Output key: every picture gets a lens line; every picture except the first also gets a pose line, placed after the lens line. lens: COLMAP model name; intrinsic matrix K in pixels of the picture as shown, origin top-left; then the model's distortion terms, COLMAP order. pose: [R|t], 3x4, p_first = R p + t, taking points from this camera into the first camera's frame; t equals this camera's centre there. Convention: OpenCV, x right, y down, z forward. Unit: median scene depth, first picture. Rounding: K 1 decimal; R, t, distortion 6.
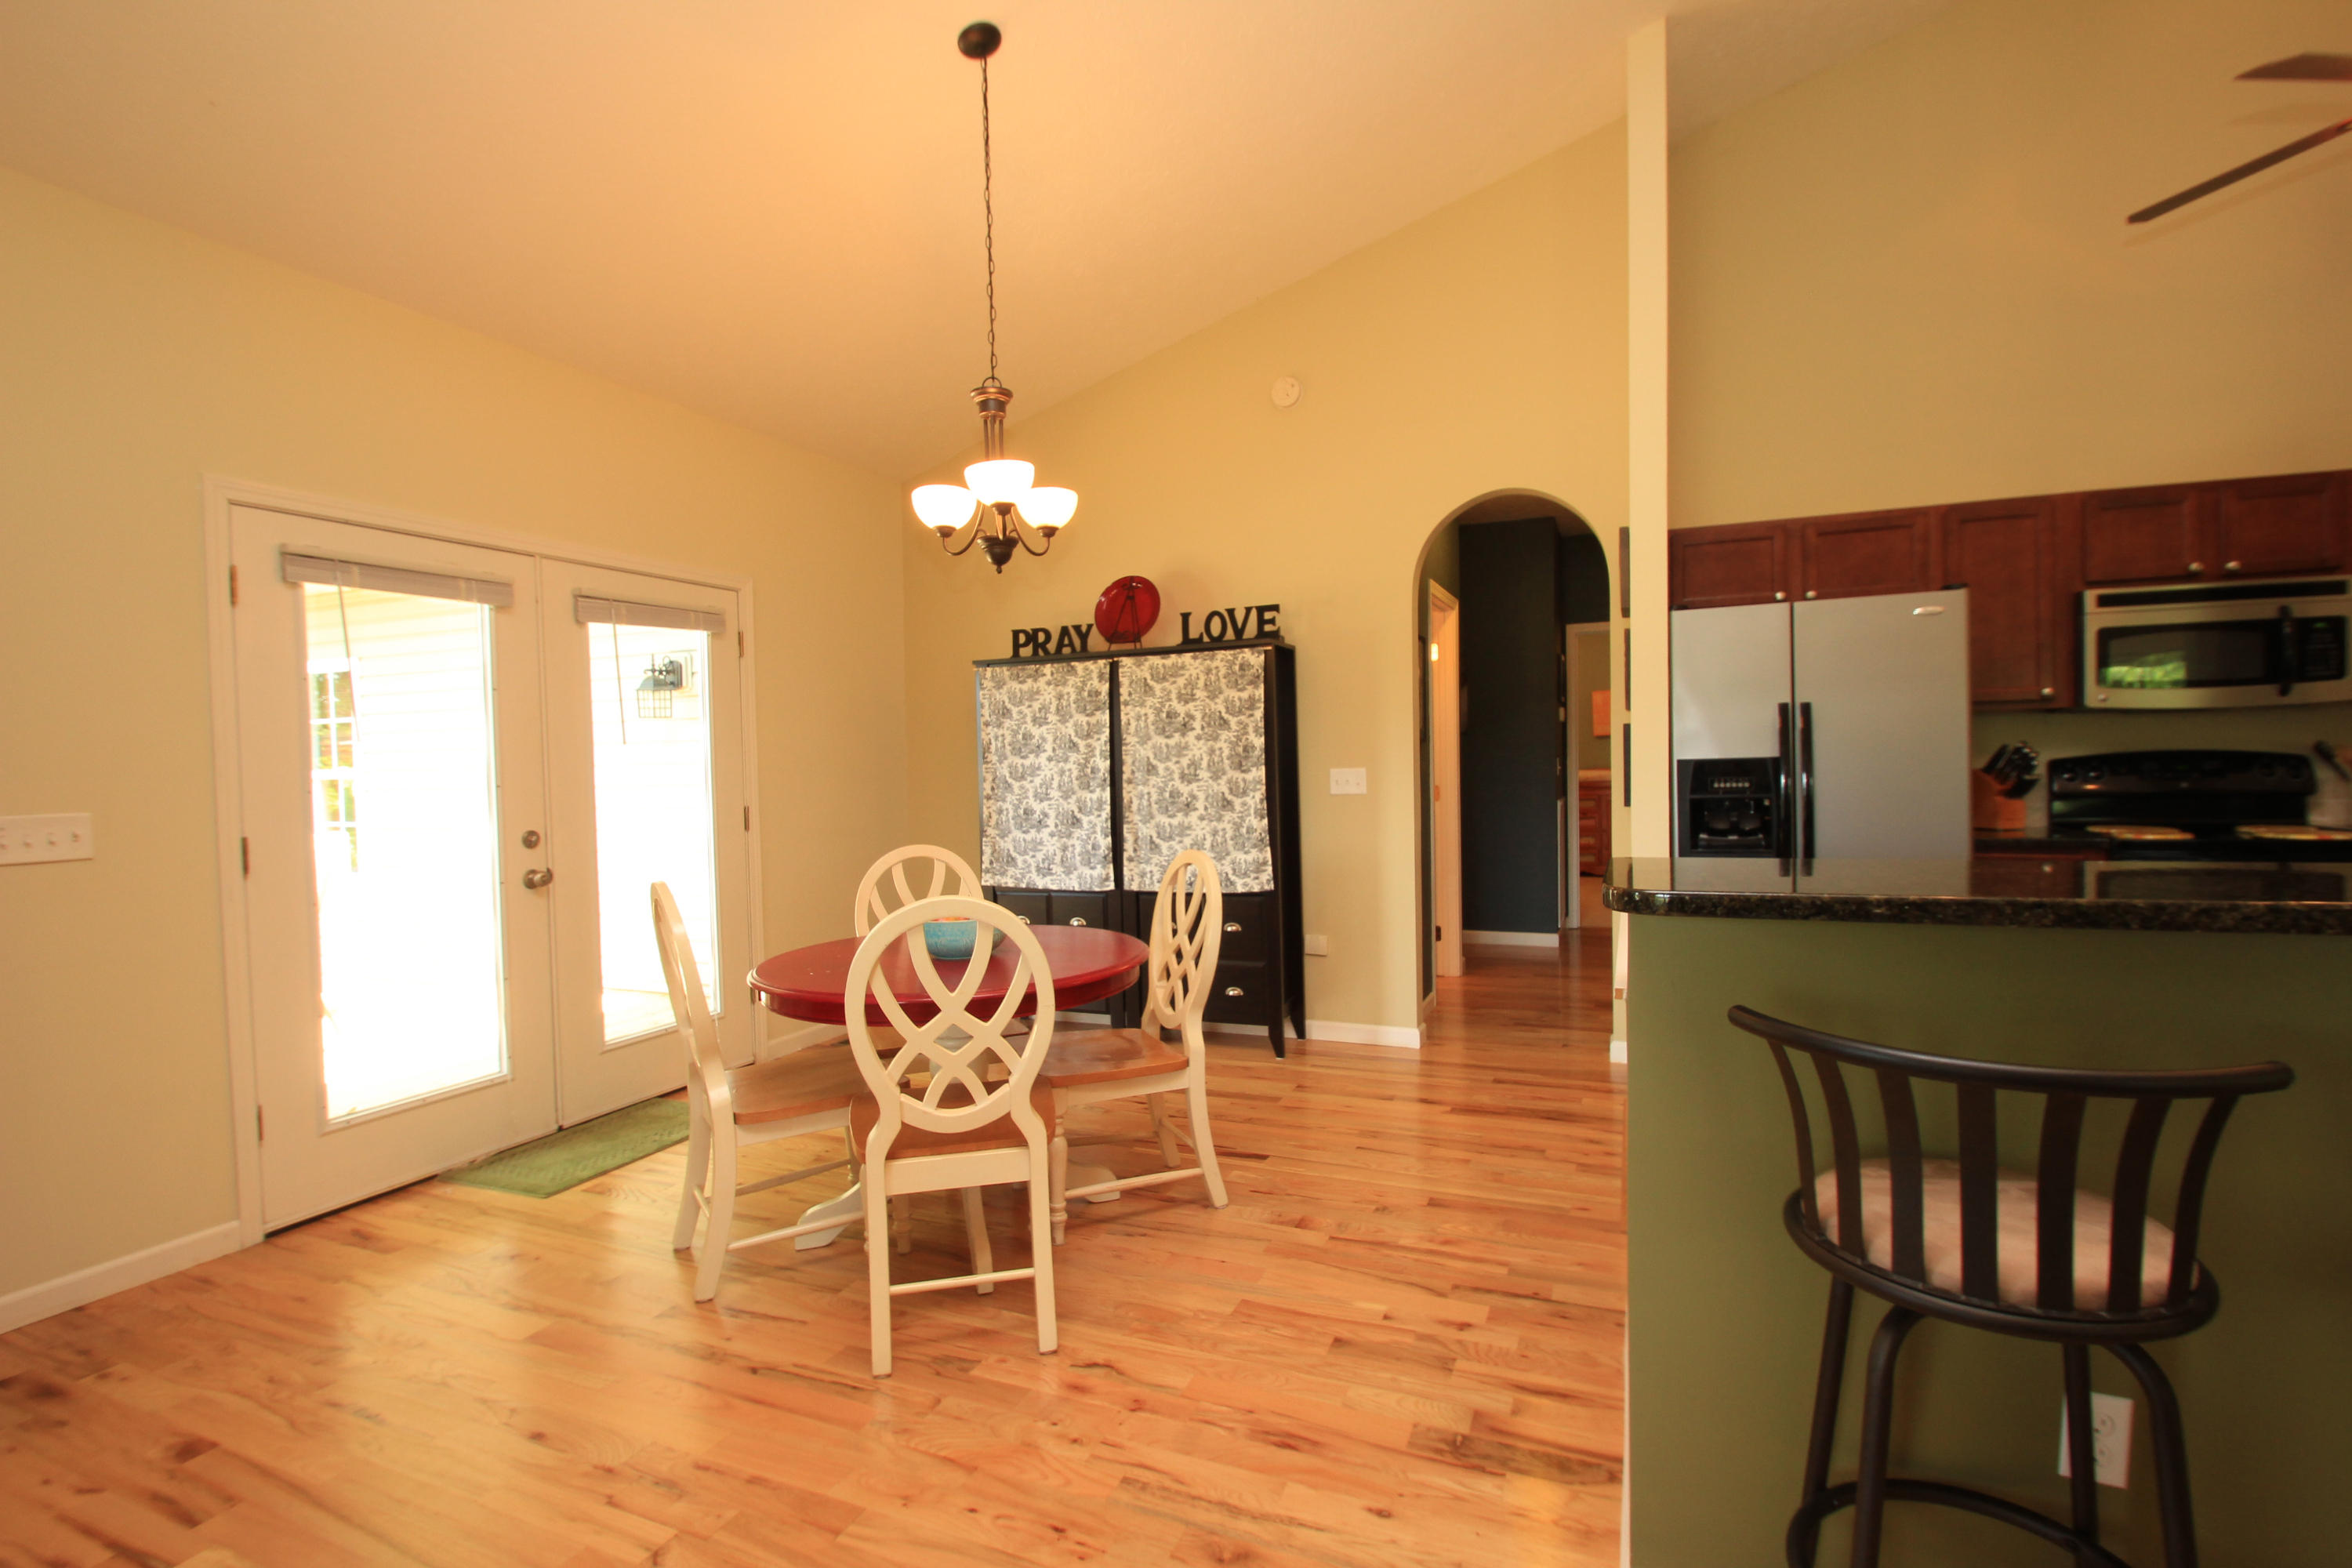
lens RADIAL K [[1101.6, 0, 1170.4], [0, 1101.6, 788.8], [0, 0, 1]] dist [-0.000223, -0.009012]
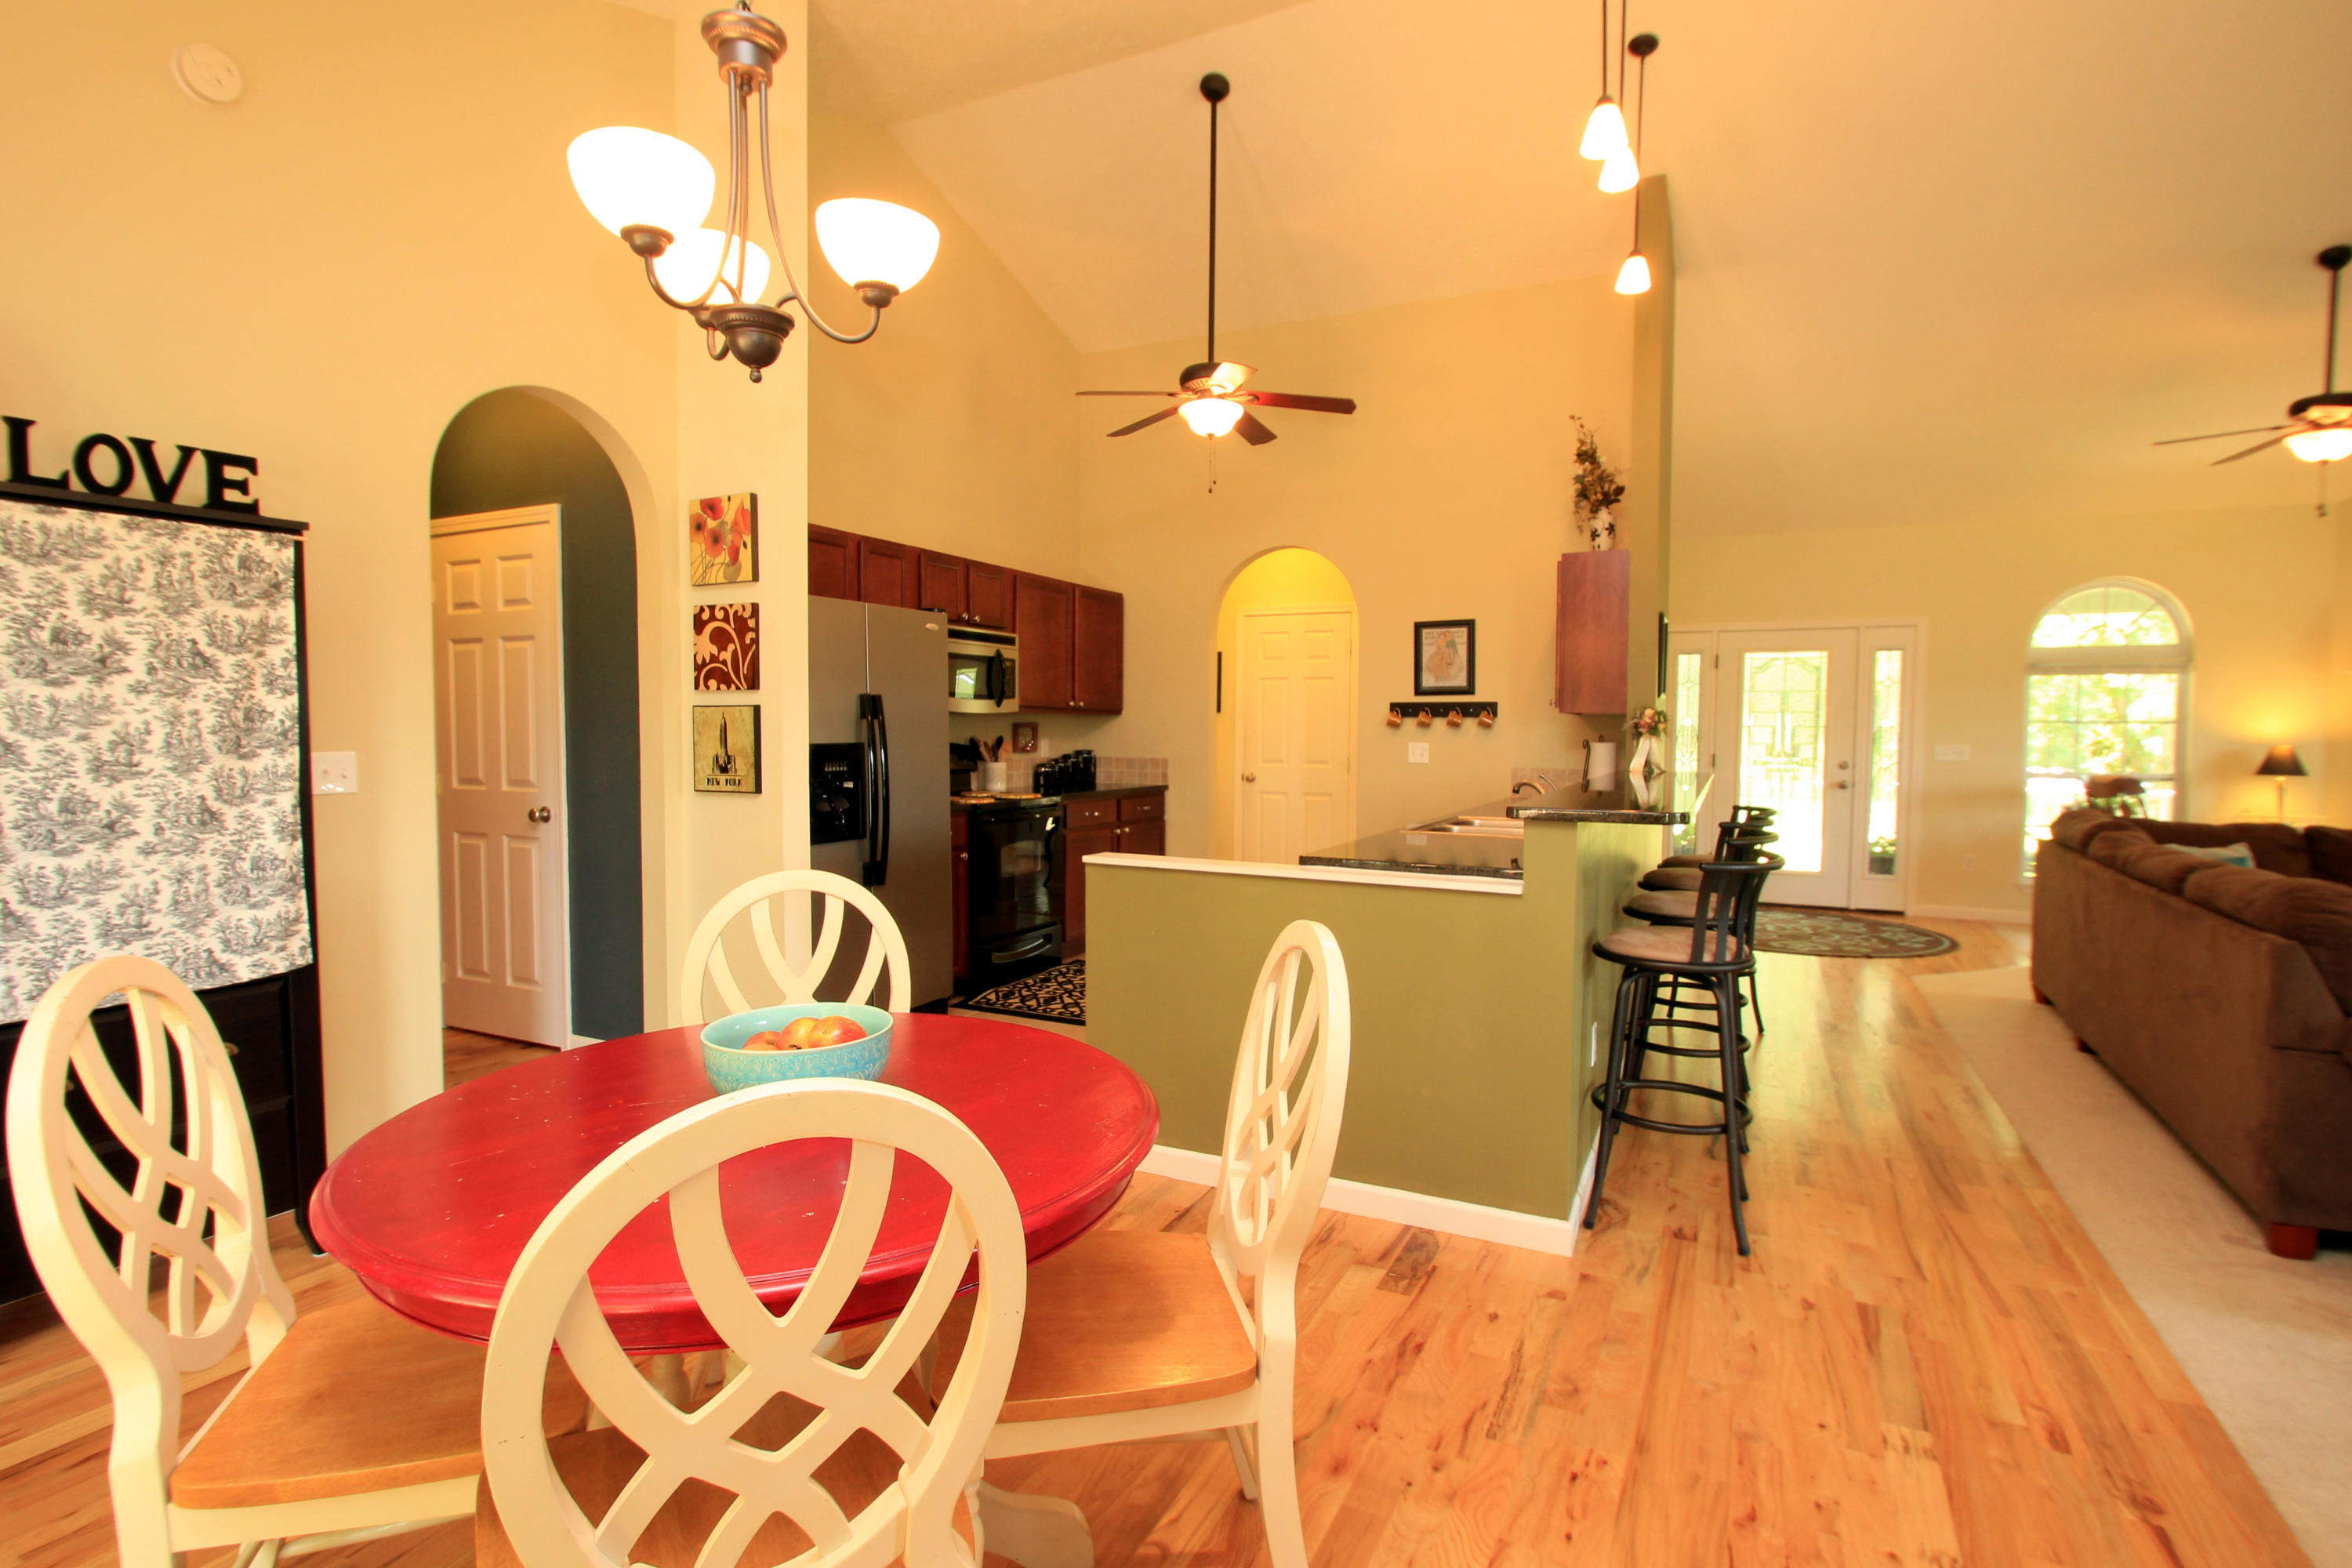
lens RADIAL K [[1144.0, 0, 1178.8], [0, 1144.0, 773.2], [0, 0, 1]] dist [0.002706, -0.010593]
pose [[0.051737, -0.014546, 0.998555, -0.466043], [0.019697, 0.999714, 0.013543, -0.006162], [-0.998466, 0.018968, 0.052009, 0.510593]]
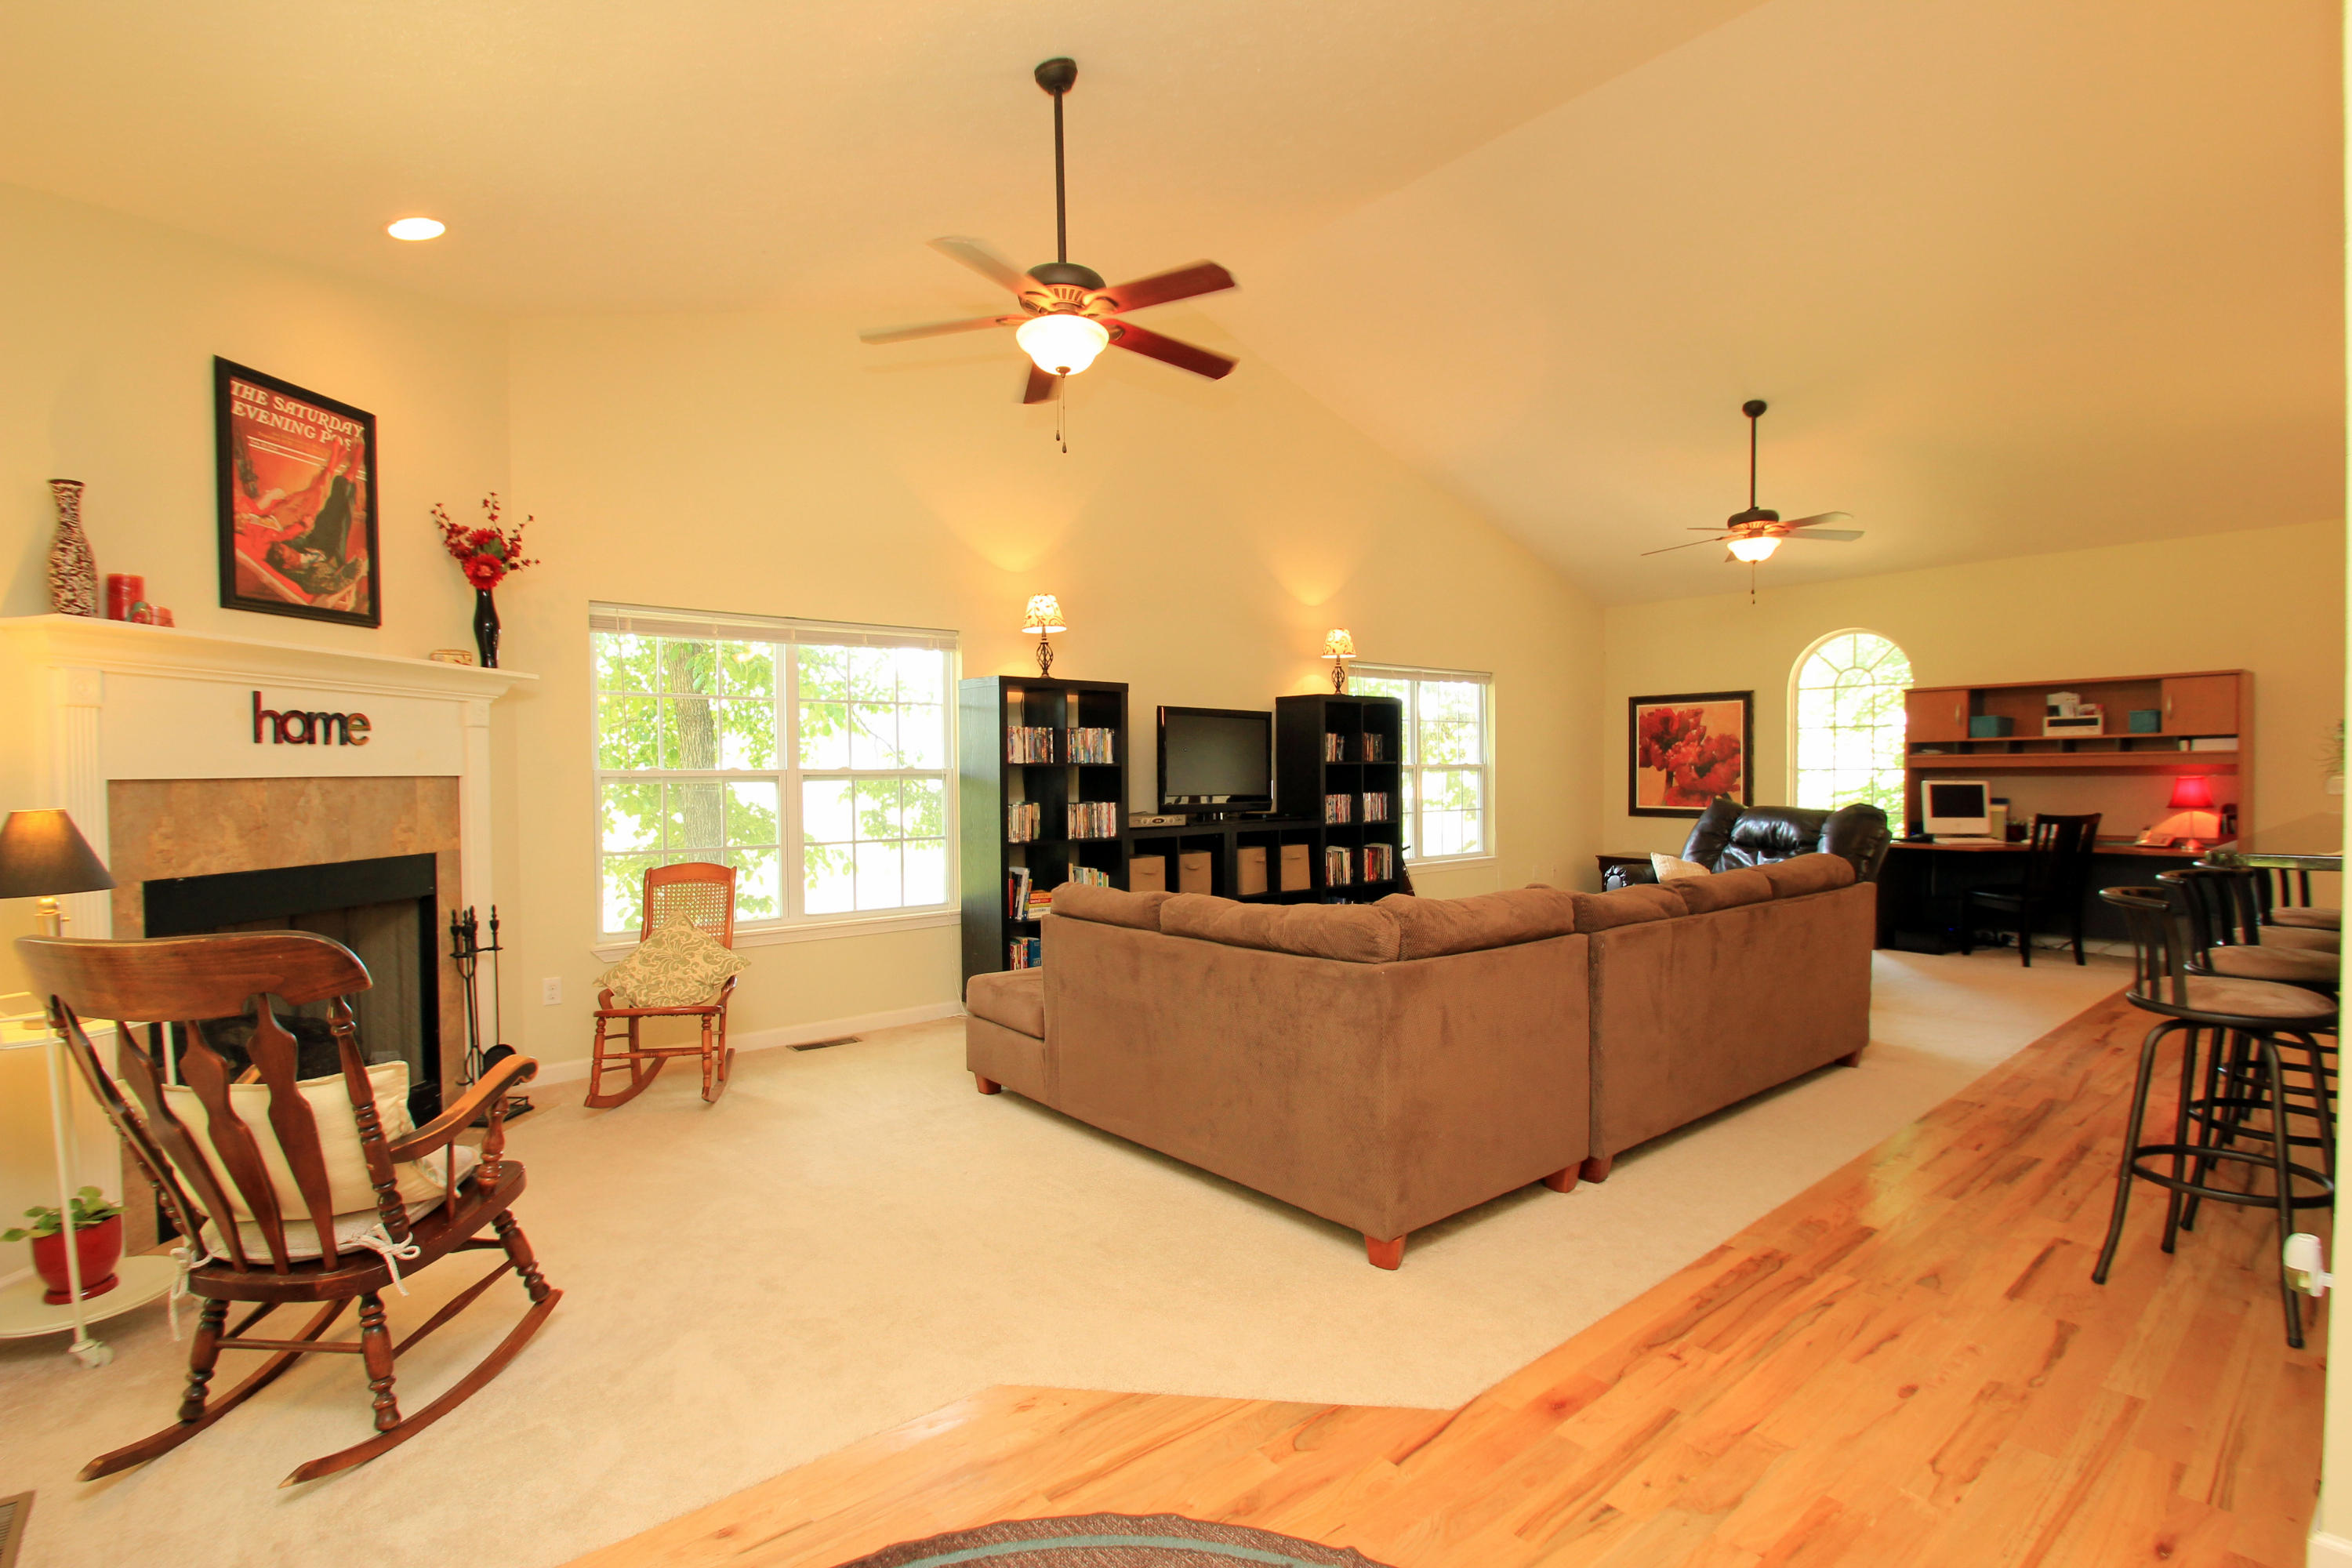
lens RADIAL K [[1088.6, 0, 1176.2], [0, 1088.6, 796.7], [0, 0, 1]] dist [-0.001401, -0.010558]
pose [[-0.454861, 0.048833, -0.889222, 1.330099], [-0.004575, 0.998354, 0.057166, -0.031973], [0.890550, 0.030071, -0.453889, -0.153804]]
